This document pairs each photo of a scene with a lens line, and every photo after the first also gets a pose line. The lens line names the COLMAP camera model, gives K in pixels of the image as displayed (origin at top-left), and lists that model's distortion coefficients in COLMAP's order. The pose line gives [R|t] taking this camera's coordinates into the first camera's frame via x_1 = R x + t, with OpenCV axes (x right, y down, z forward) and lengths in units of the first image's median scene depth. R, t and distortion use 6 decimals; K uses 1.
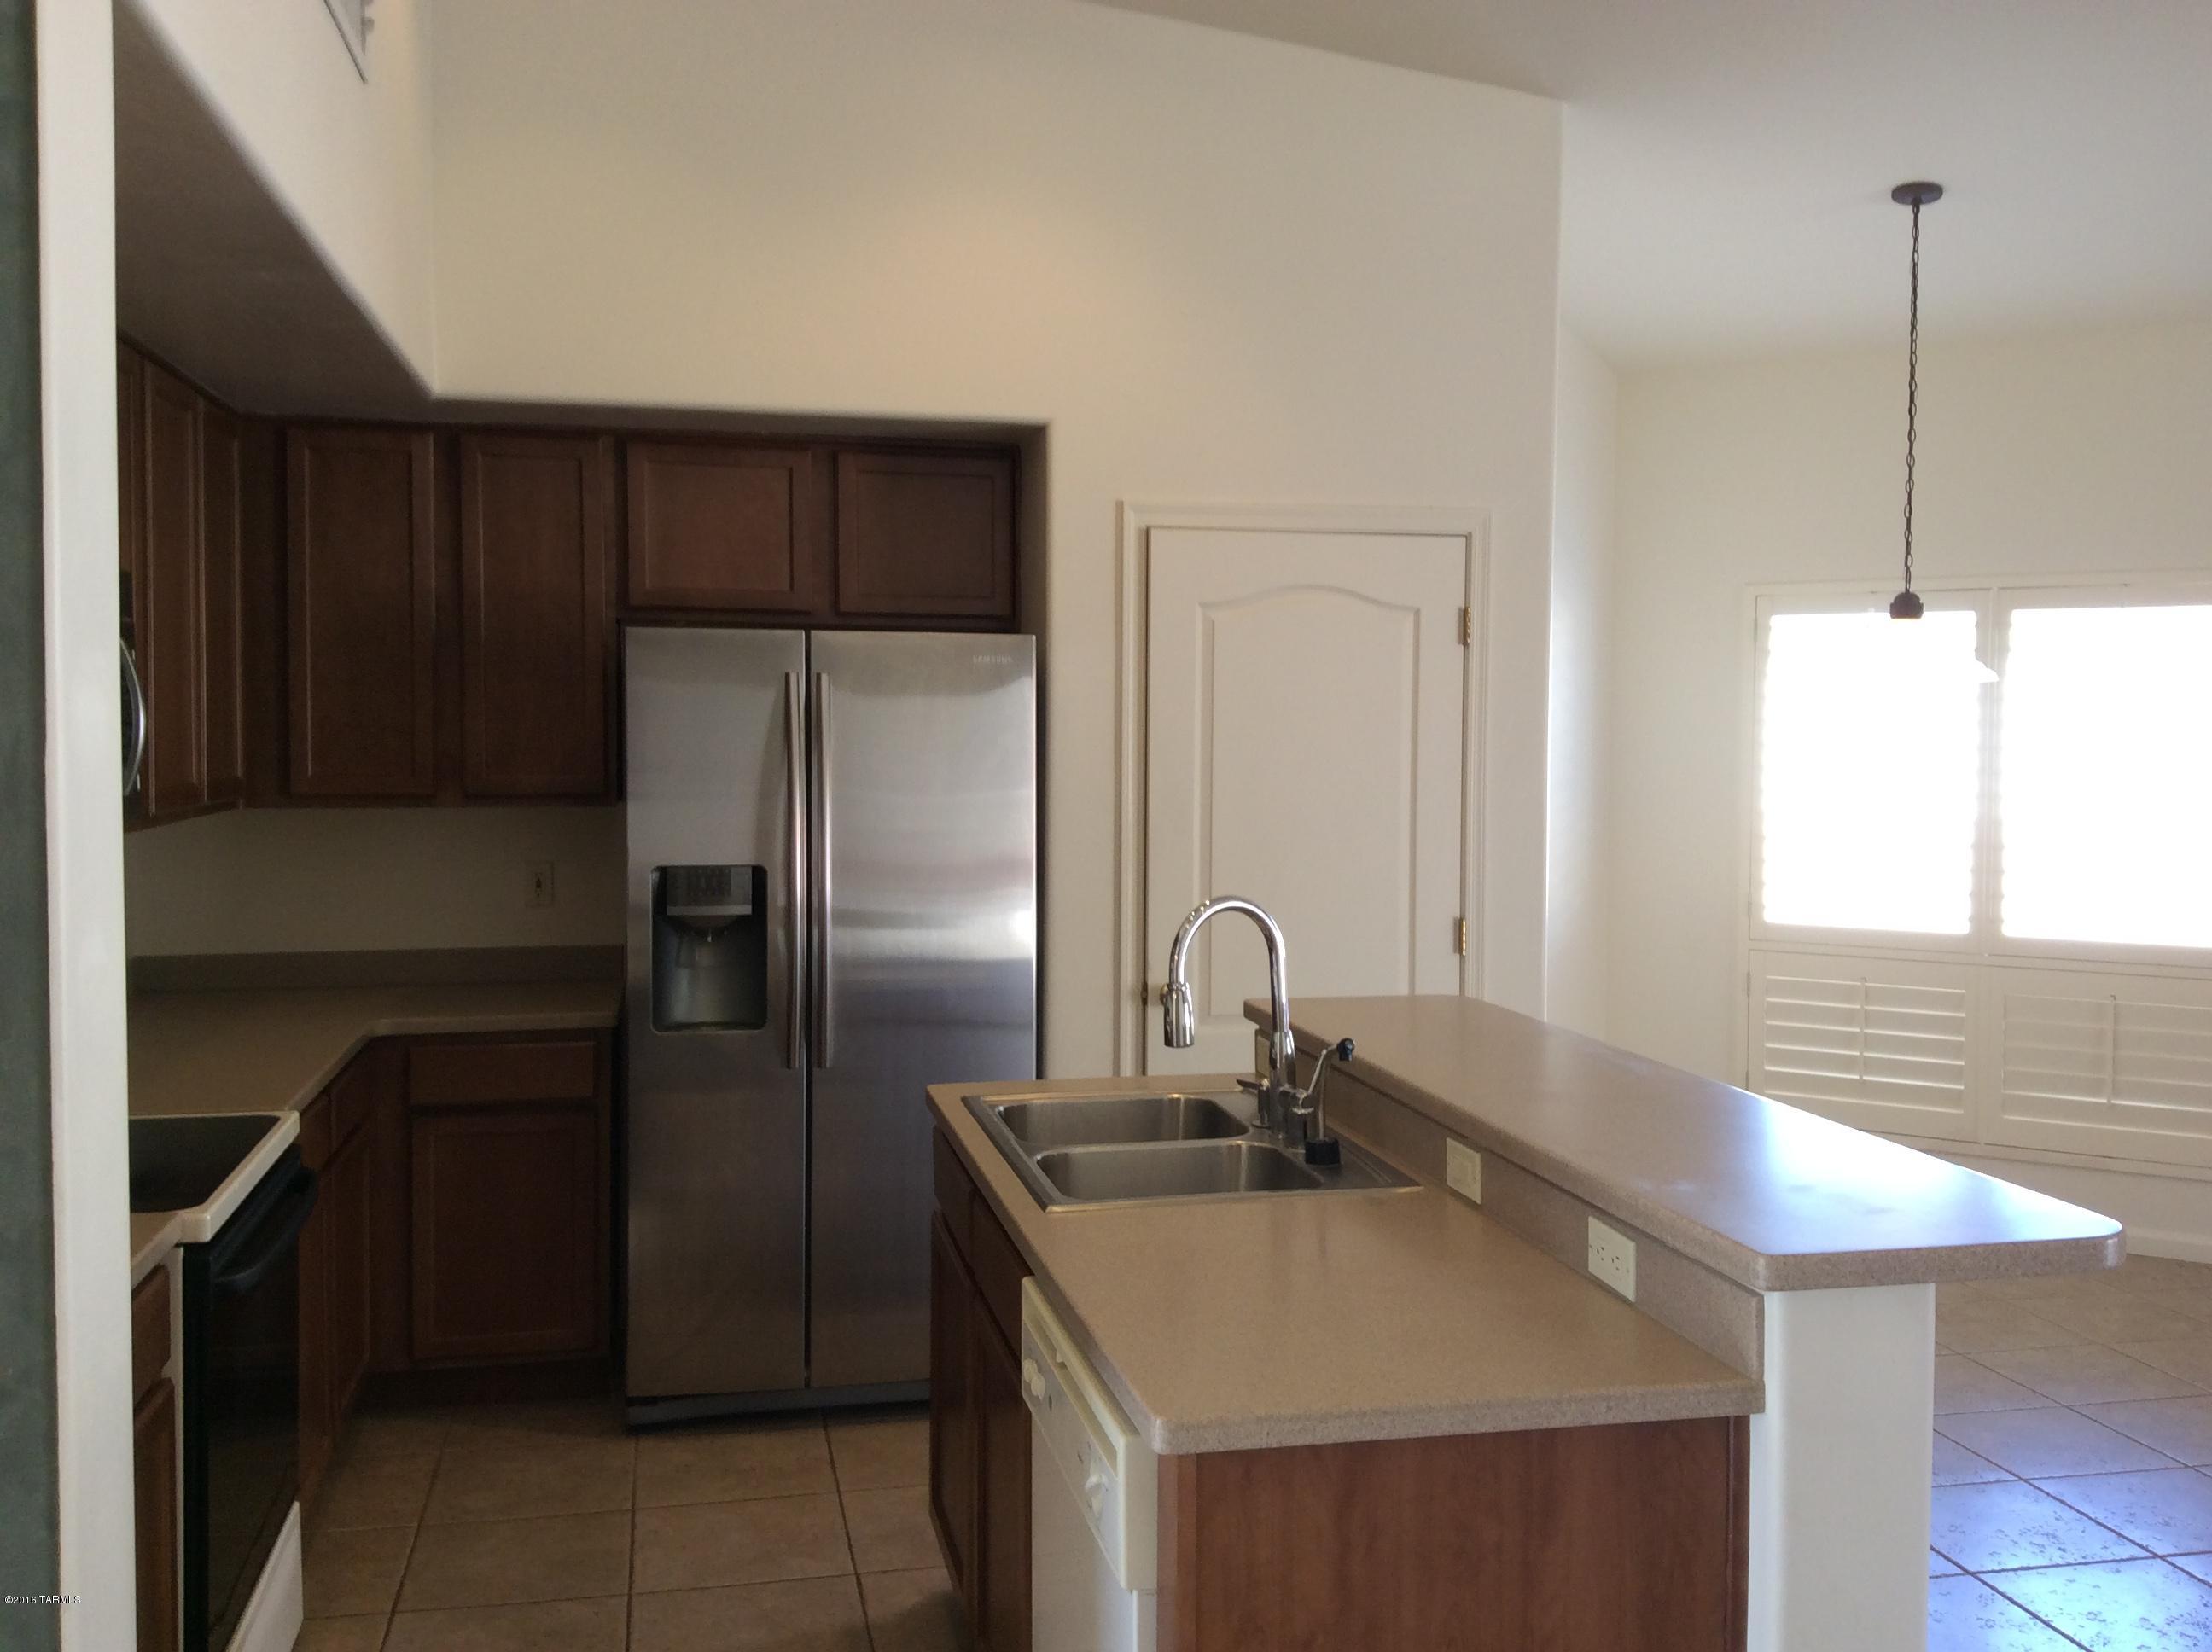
lens RADIAL K [[2039.7, 0, 1106.0], [0, 2039.7, 826.0], [0, 0, 1]] dist [0.145024, -0.298522]
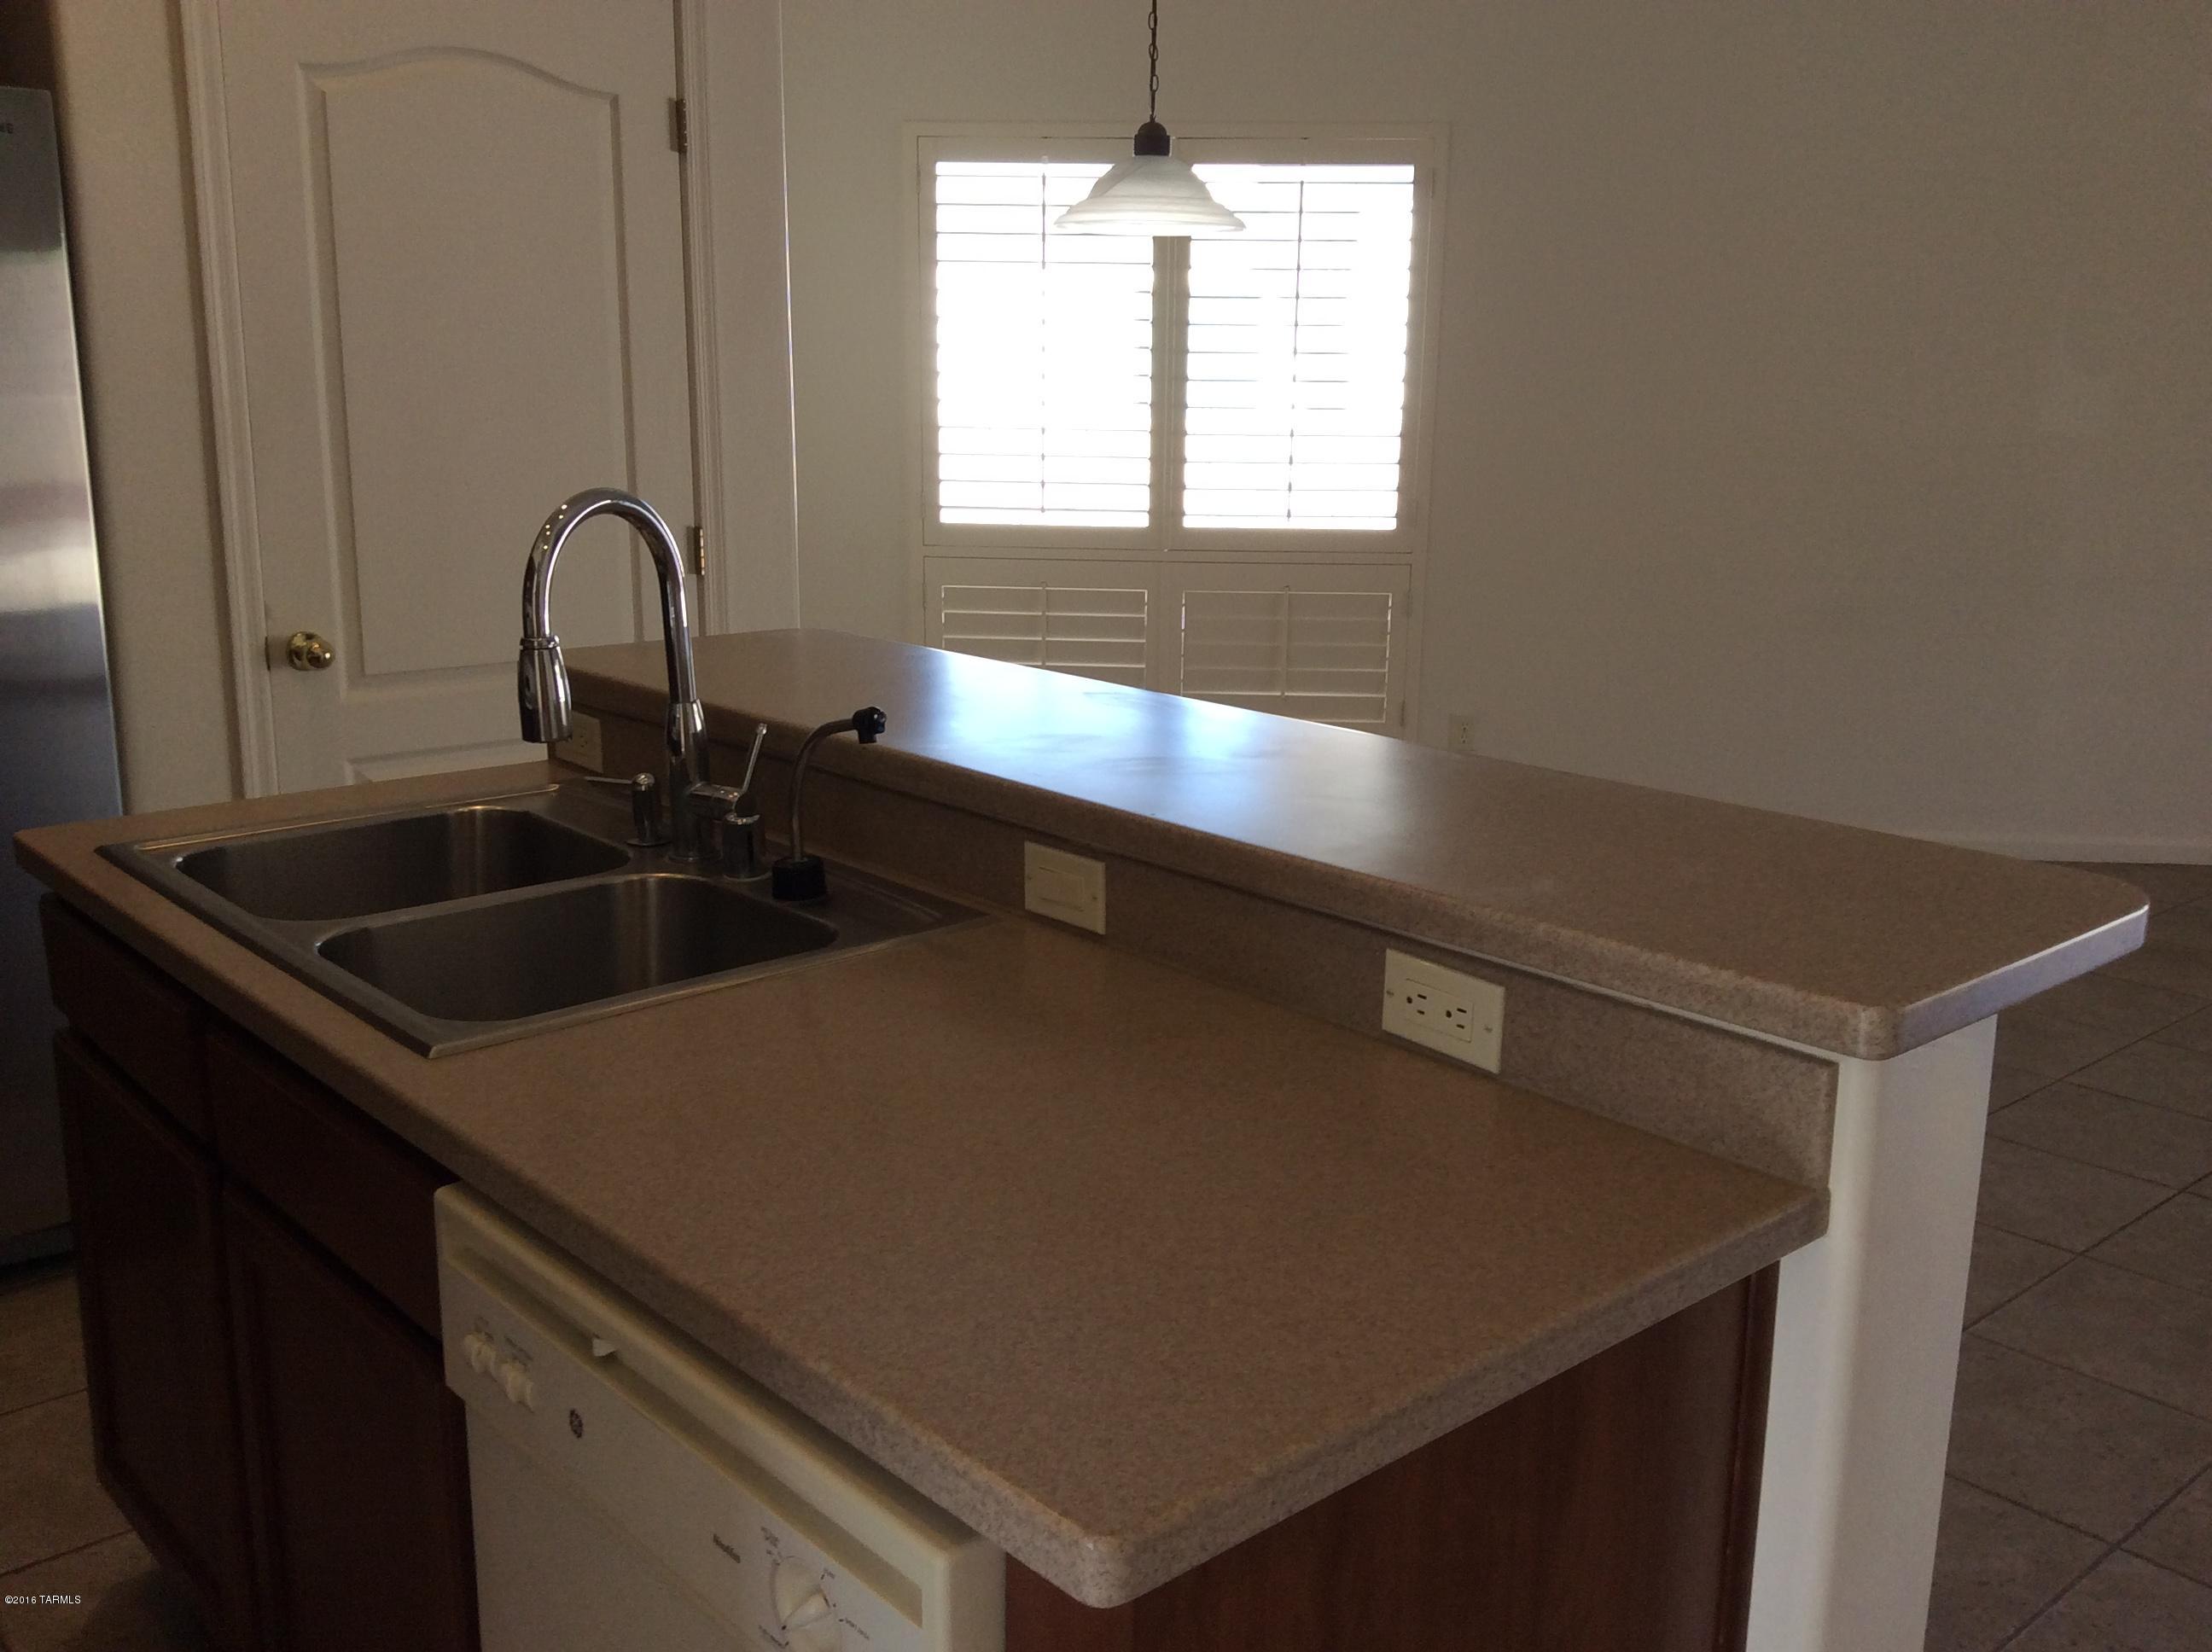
lens RADIAL K [[2039.7, 0, 1106.0], [0, 2039.7, 826.0], [0, 0, 1]] dist [0.145024, -0.298522]
pose [[0.872777, -0.107575, 0.476117, -0.084987], [0.019163, 0.982212, 0.186797, 0.016427], [-0.487742, -0.153908, 0.859314, 0.285024]]
